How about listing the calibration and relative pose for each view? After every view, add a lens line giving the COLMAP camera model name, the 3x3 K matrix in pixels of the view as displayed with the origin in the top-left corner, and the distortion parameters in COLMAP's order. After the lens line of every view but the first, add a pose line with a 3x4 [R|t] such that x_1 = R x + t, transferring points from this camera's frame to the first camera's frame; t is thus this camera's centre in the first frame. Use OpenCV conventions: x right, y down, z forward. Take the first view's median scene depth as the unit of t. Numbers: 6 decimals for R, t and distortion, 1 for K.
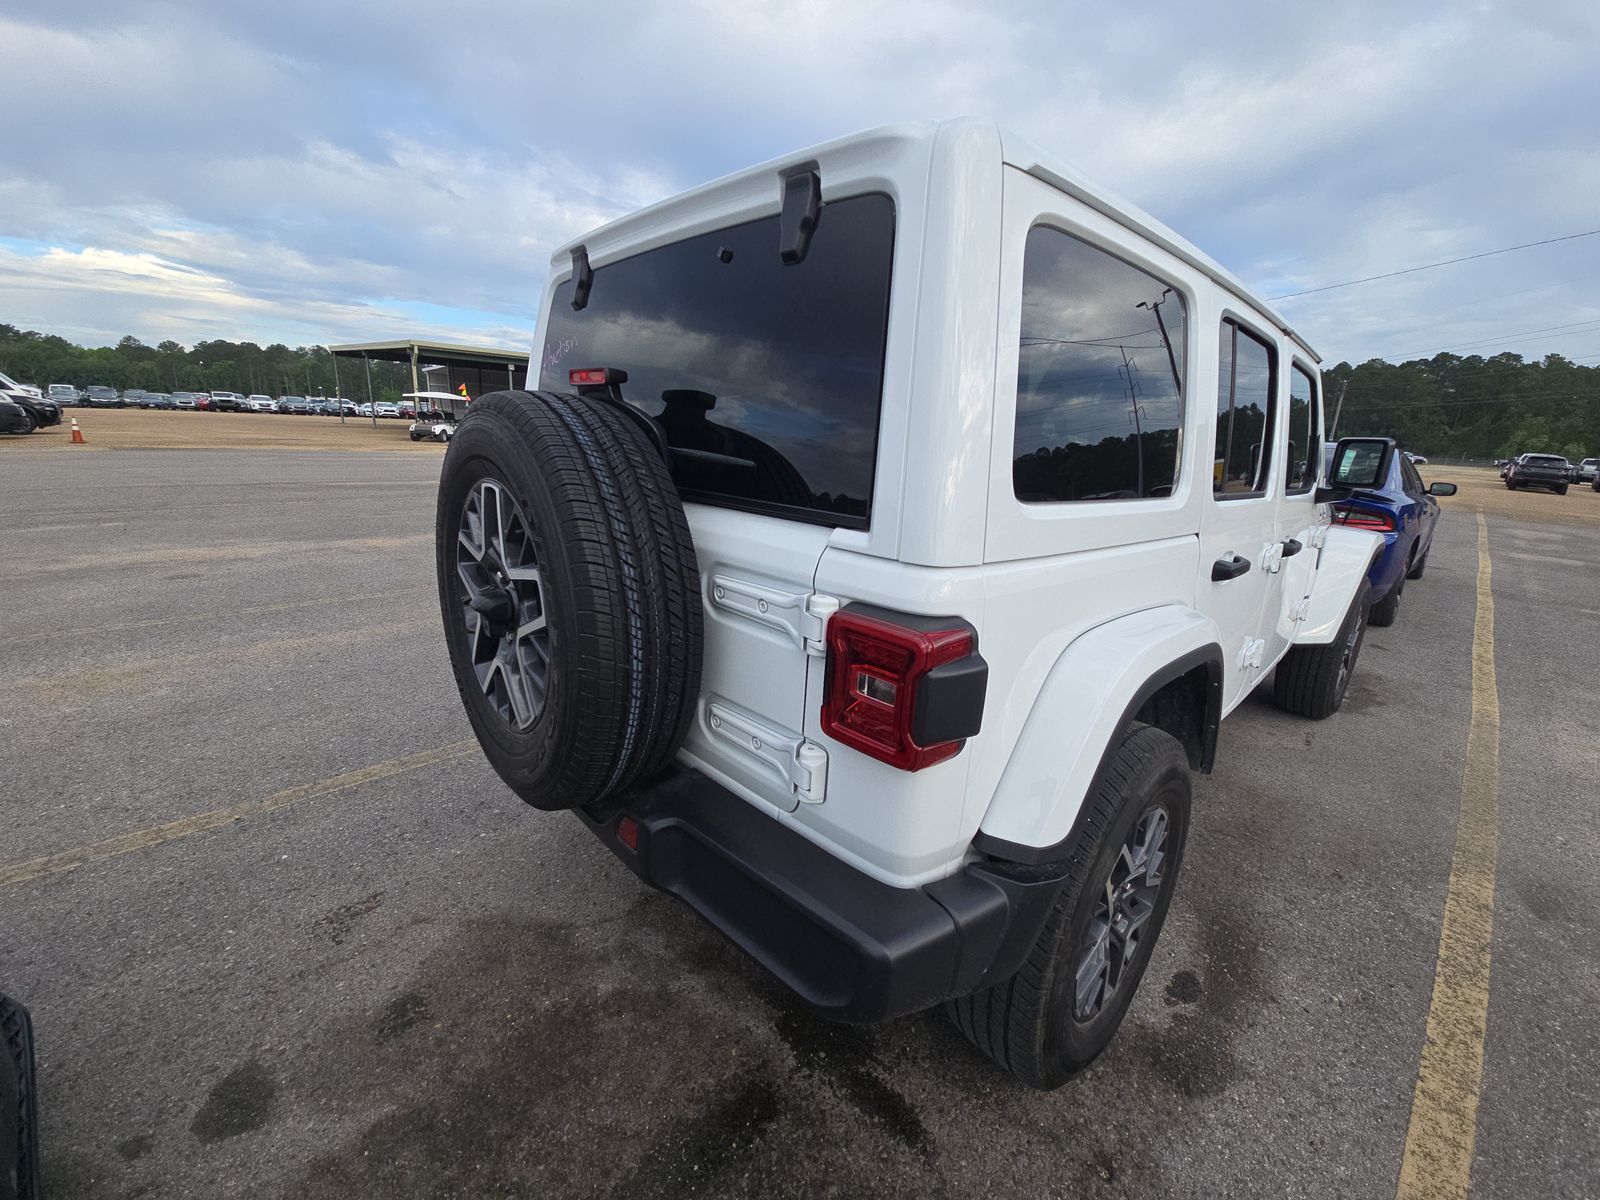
lens RADIAL K [[654.5, 0, 798.4], [0, 654.5, 611.7], [0, 0, 1]] dist [-0.005141, -0.004838]
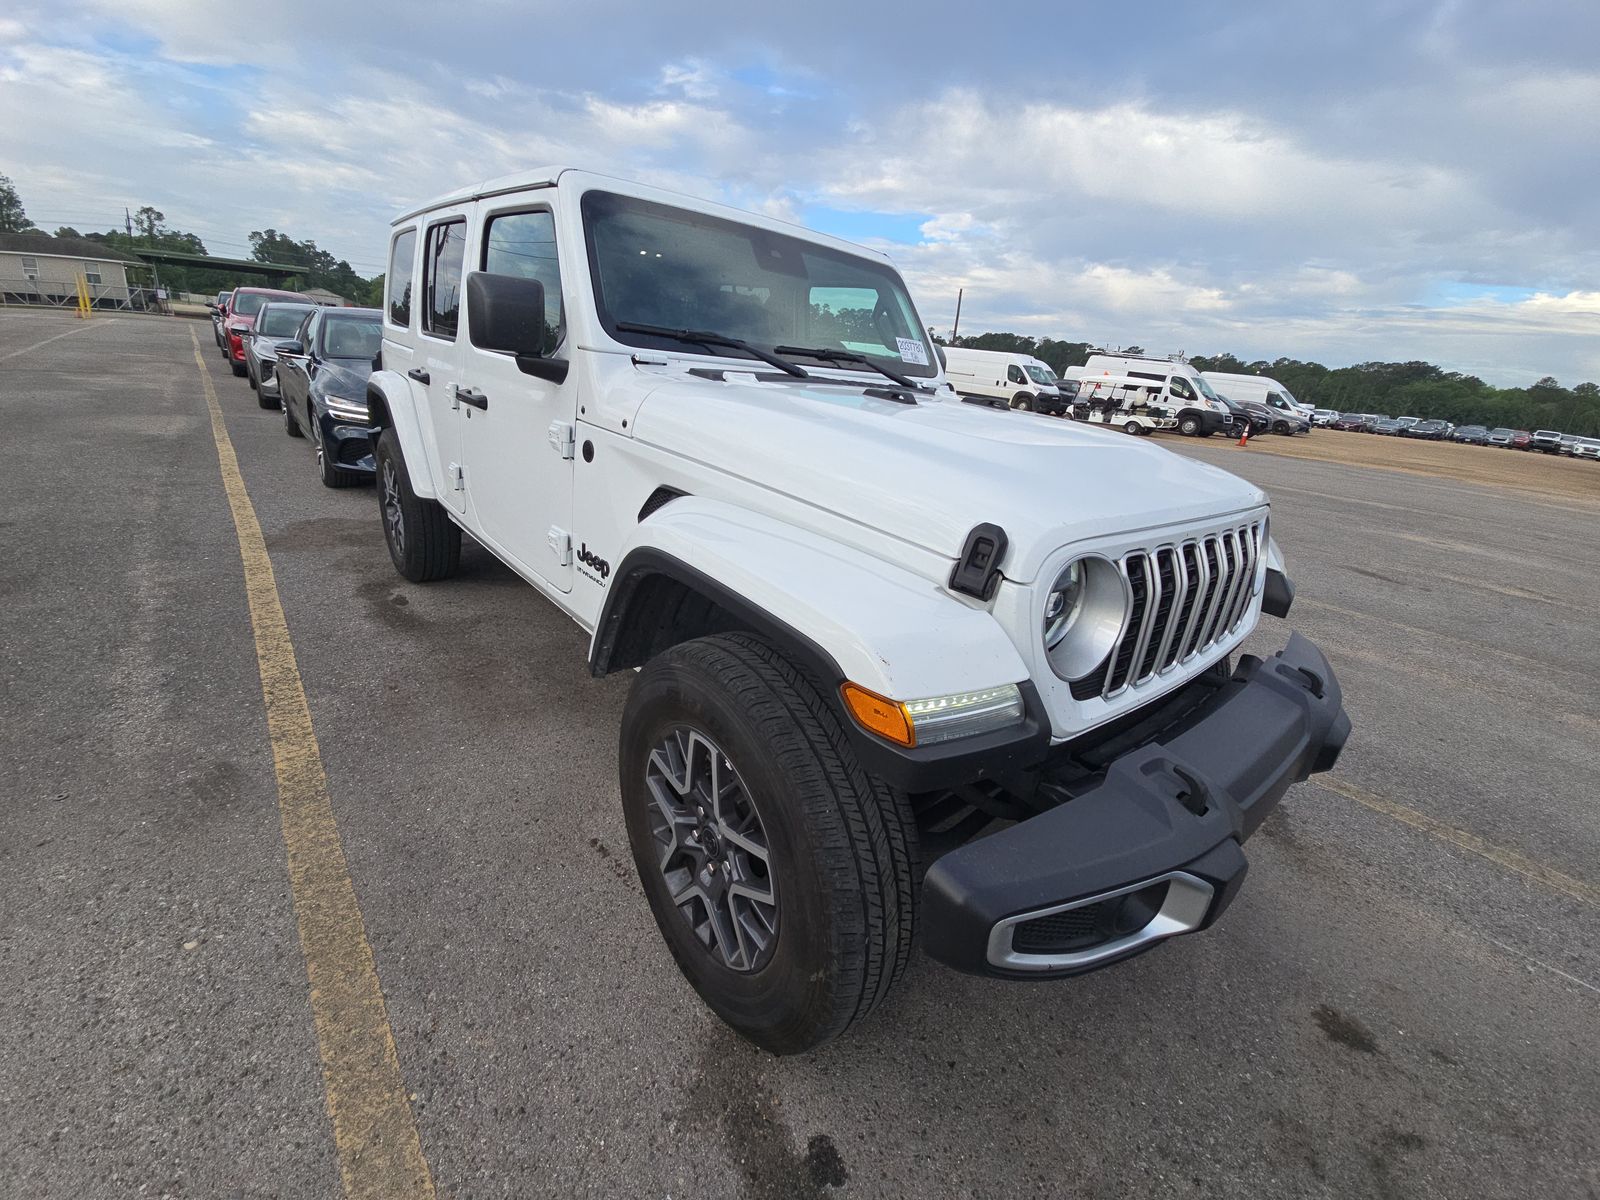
lens RADIAL K [[654.5, 0, 812.5], [0, 654.5, 605.1], [0, 0, 1]] dist [-0.005141, -0.004838]
pose [[-0.039596, 0.301534, -0.952633, 1.789733], [-0.366323, 0.882620, 0.294600, -0.314729], [0.929645, 0.360636, 0.075510, 1.496409]]
